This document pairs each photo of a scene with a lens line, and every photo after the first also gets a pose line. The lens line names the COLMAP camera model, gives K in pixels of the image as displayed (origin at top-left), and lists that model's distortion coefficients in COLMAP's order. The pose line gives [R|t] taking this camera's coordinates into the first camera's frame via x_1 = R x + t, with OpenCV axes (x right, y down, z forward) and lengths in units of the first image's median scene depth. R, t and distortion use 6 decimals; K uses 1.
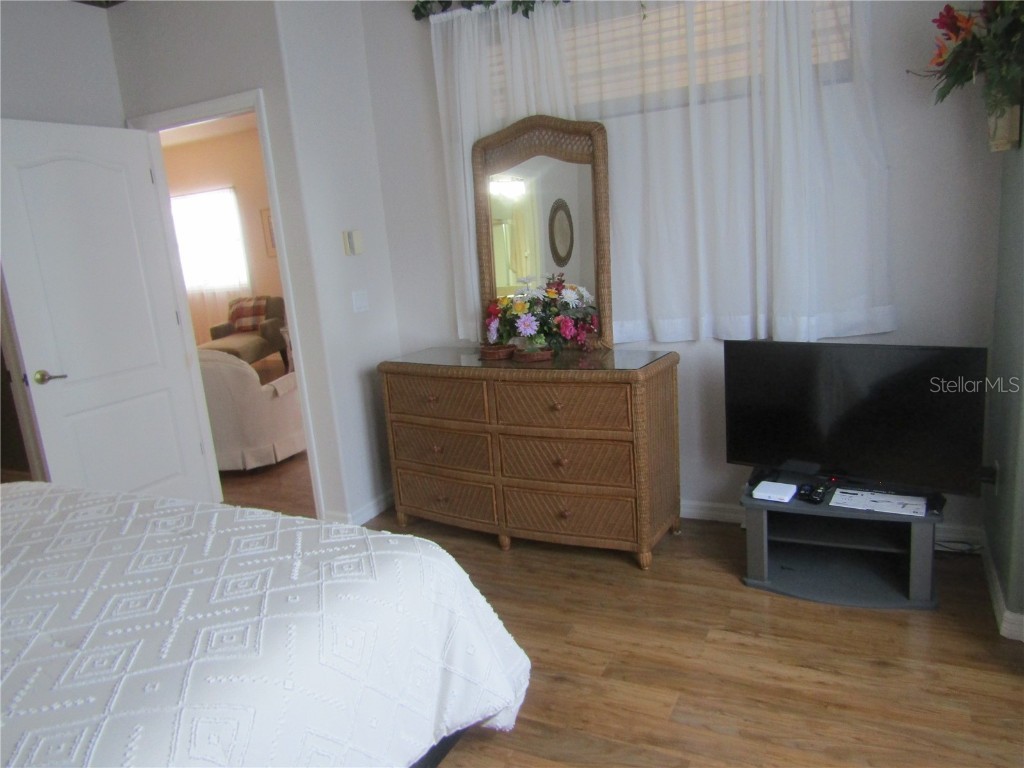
lens RADIAL K [[718.6, 0, 512.0], [0, 718.6, 384.0], [0, 0, 1]] dist [-0.032803, 0.010050]
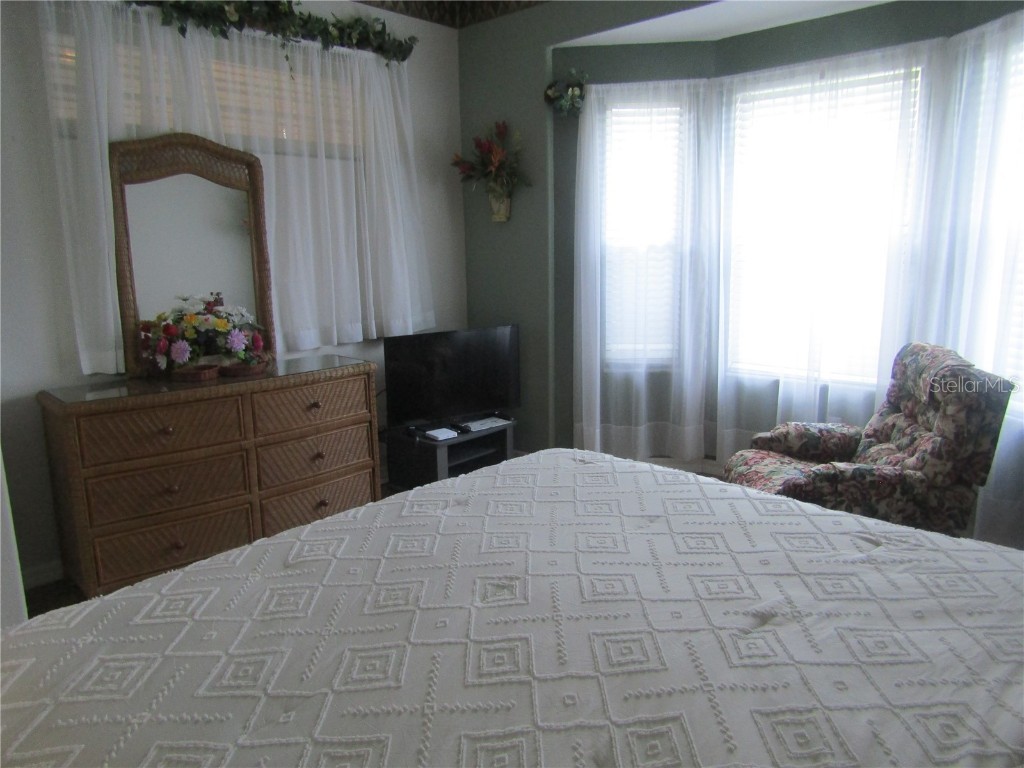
lens RADIAL K [[718.6, 0, 512.0], [0, 718.6, 384.0], [0, 0, 1]] dist [-0.032803, 0.010050]
pose [[0.284618, -0.109746, 0.952338, -0.833231], [0.188053, 0.980516, 0.056791, -0.006454], [-0.940015, 0.162926, 0.299711, 0.345027]]
